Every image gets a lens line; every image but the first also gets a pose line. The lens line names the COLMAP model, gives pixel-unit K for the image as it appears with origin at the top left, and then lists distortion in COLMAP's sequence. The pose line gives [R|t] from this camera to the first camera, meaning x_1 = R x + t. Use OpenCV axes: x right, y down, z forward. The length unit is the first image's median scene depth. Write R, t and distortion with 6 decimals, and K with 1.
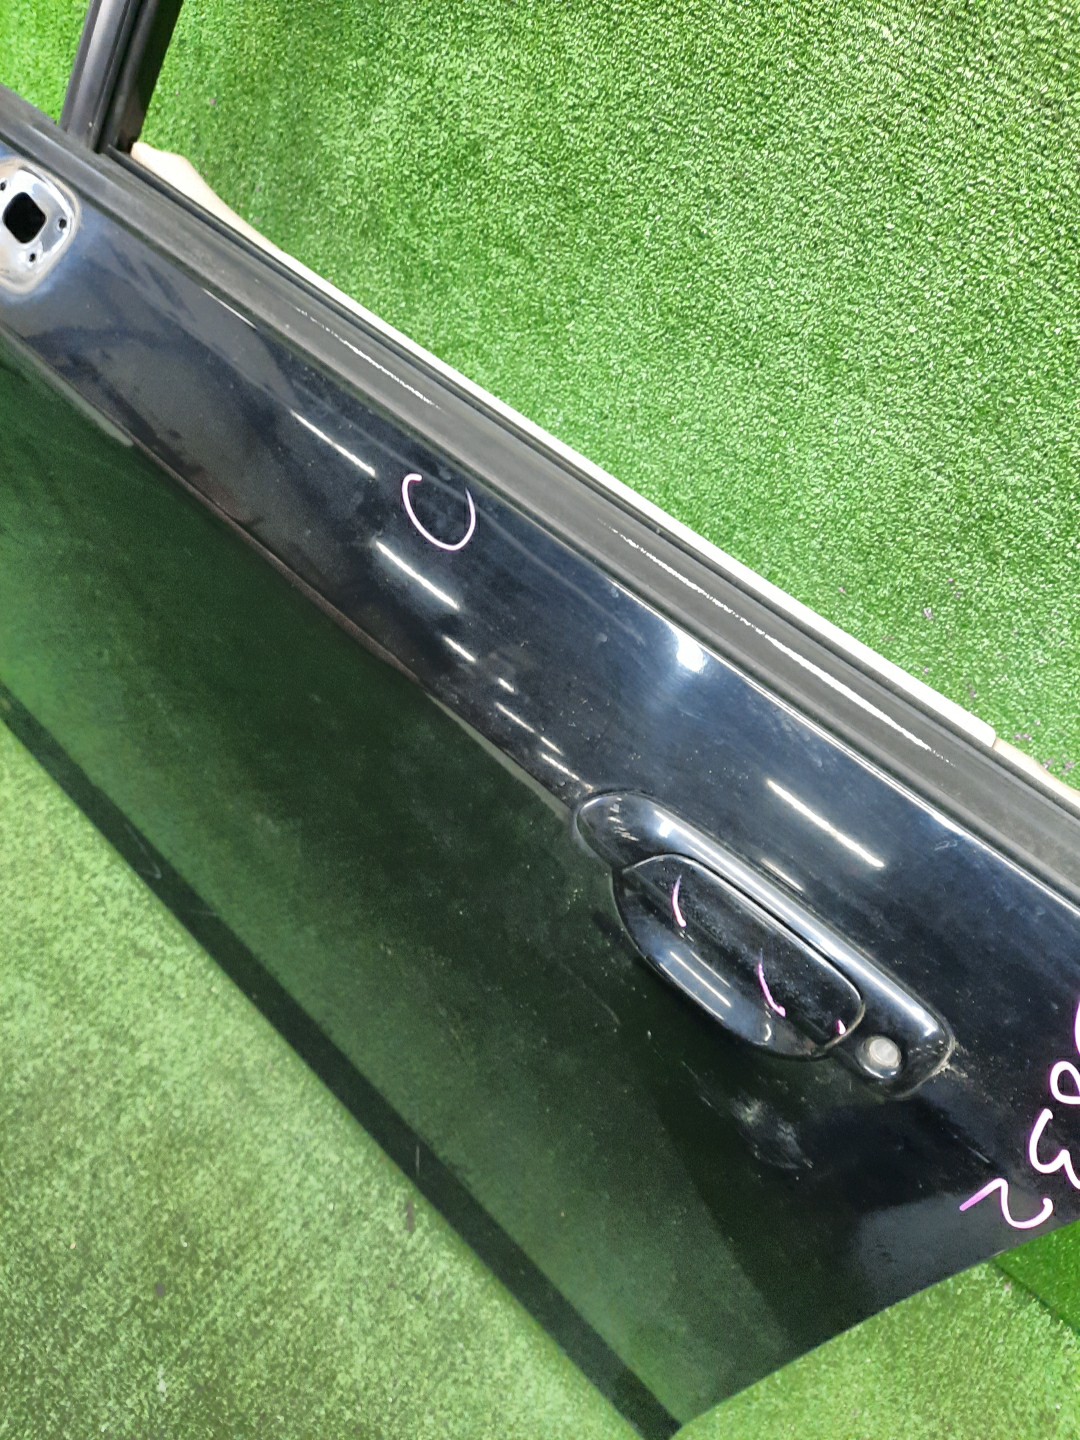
lens RADIAL K [[1040.6, 0, 543.6], [0, 1040.6, 722.7], [0, 0, 1]] dist [0.025537, -0.035049]
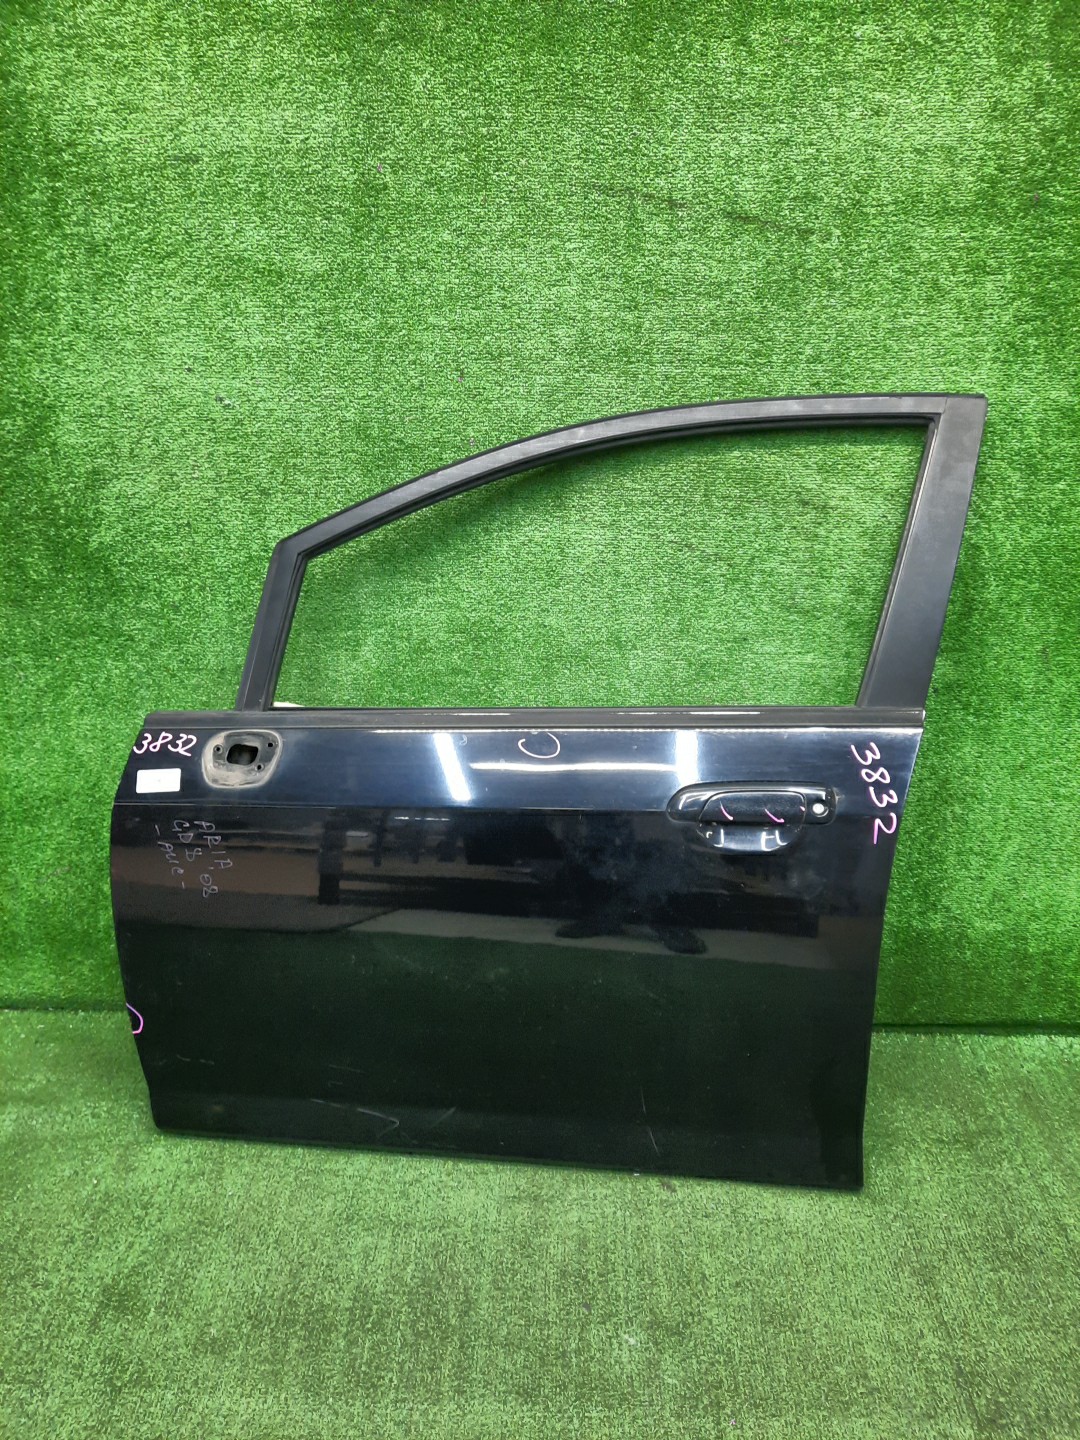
lens RADIAL K [[1040.6, 0, 540.8], [0, 1040.6, 722.8], [0, 0, 1]] dist [0.025537, -0.035049]
pose [[0.781263, -0.399307, 0.479773, -1.102281], [0.569901, 0.769856, -0.287289, 0.392538], [-0.254640, 0.497871, 0.829025, -0.886107]]
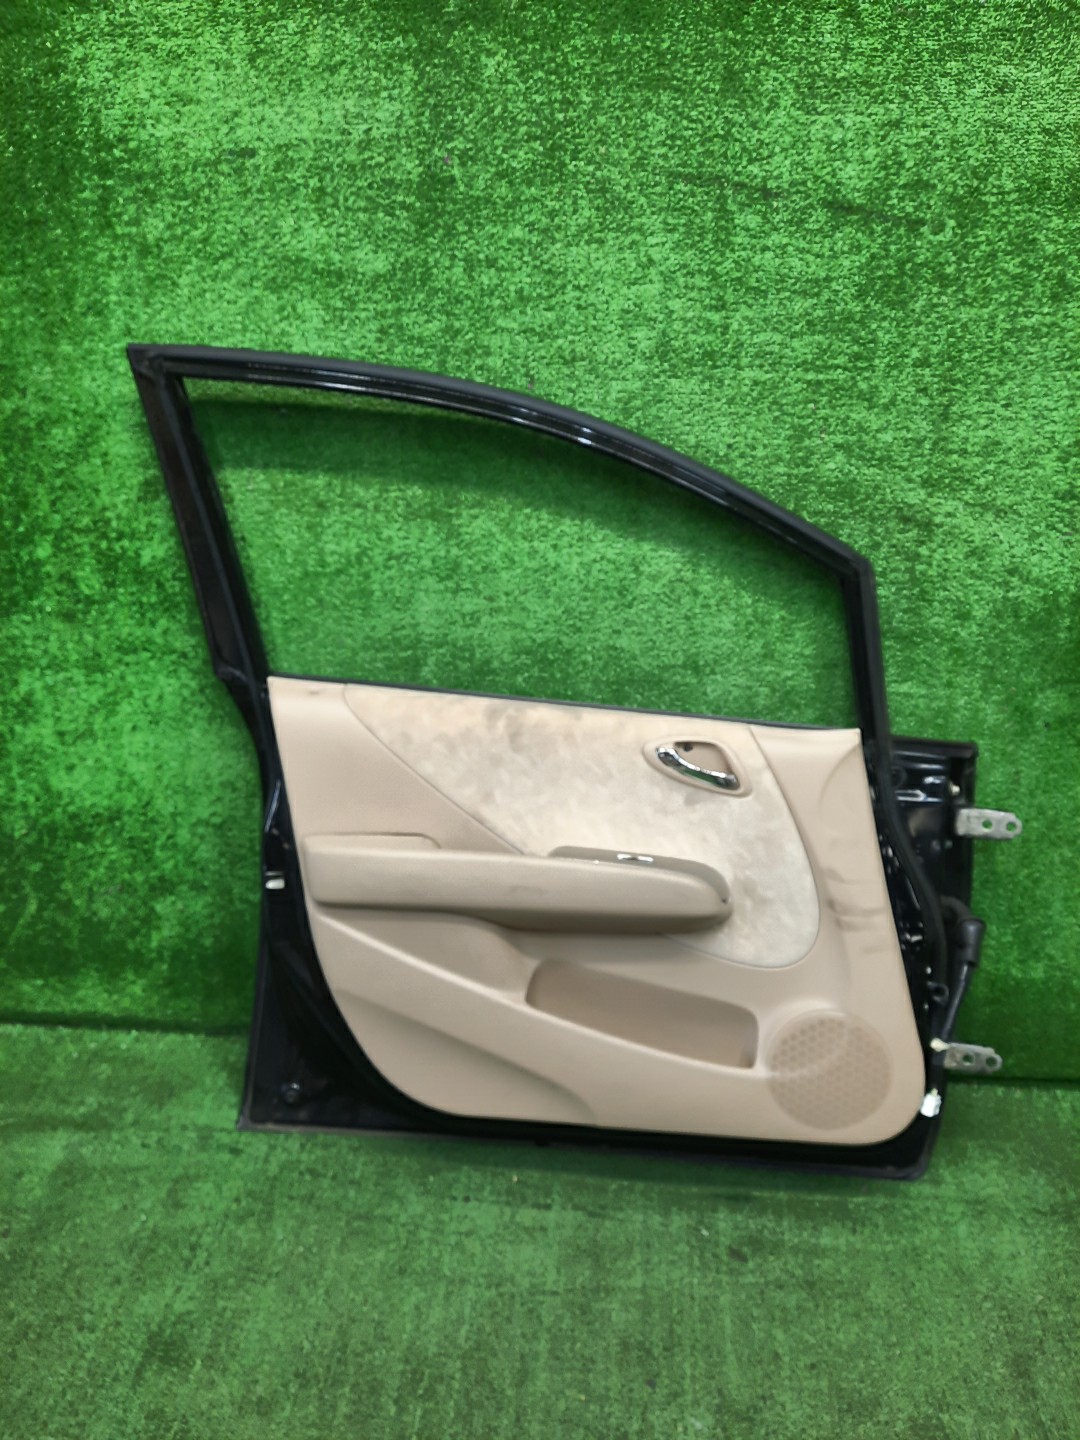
lens RADIAL K [[1040.6, 0, 533.0], [0, 1040.6, 711.3], [0, 0, 1]] dist [0.025537, -0.035049]
pose [[0.814646, -0.397600, 0.422217, -1.001460], [0.540910, 0.783506, -0.305835, 0.232125], [-0.209209, 0.477528, 0.853345, -0.819882]]
